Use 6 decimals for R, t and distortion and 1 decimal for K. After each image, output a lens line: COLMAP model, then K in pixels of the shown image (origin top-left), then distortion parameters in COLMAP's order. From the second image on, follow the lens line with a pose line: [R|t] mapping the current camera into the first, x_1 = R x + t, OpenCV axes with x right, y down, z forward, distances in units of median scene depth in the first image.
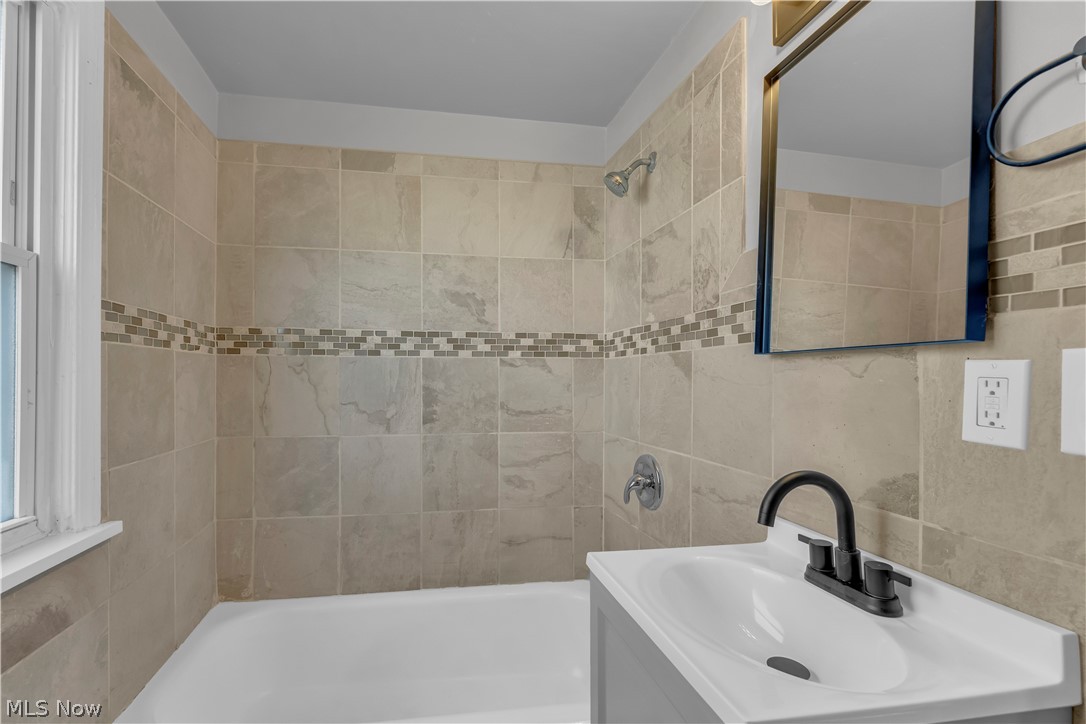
lens RADIAL K [[578.5, 0, 542.1], [0, 578.5, 370.6], [0, 0, 1]] dist [0.000654, 0.000134]
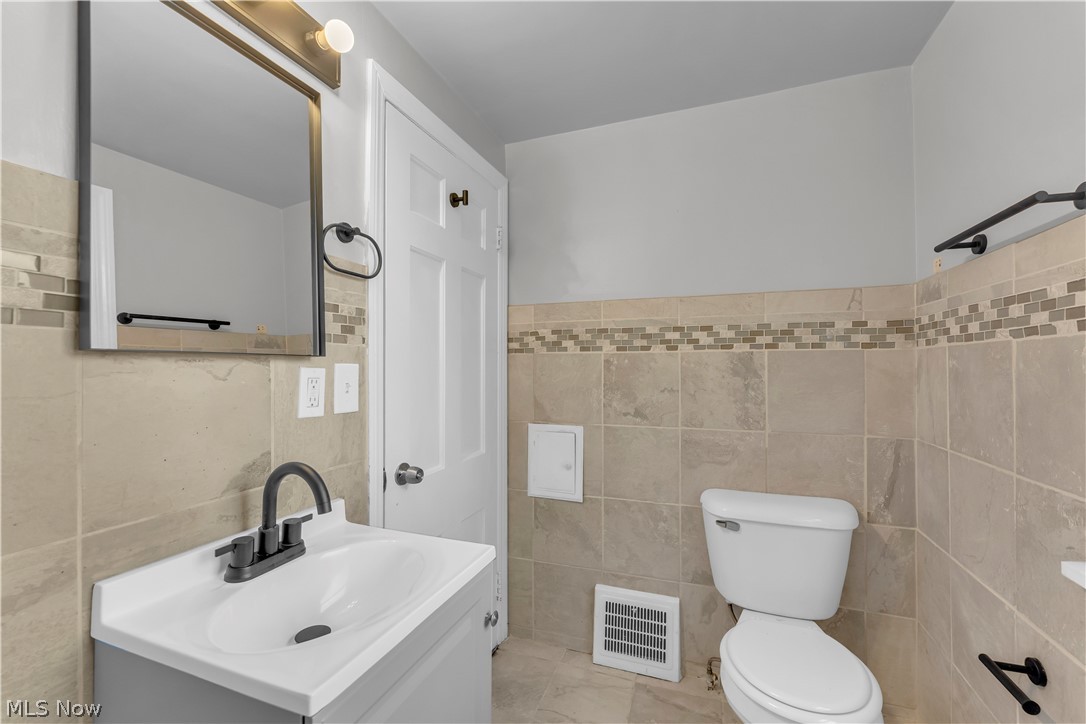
lens RADIAL K [[442.4, 0, 542.4], [0, 442.4, 366.0], [0, 0, 1]] dist [0.000626, -0.000213]
pose [[-0.848485, 0.002704, 0.529213, -0.432038], [-0.006711, 0.999852, -0.015868, -0.006259], [-0.529177, -0.017015, -0.848341, 1.515382]]
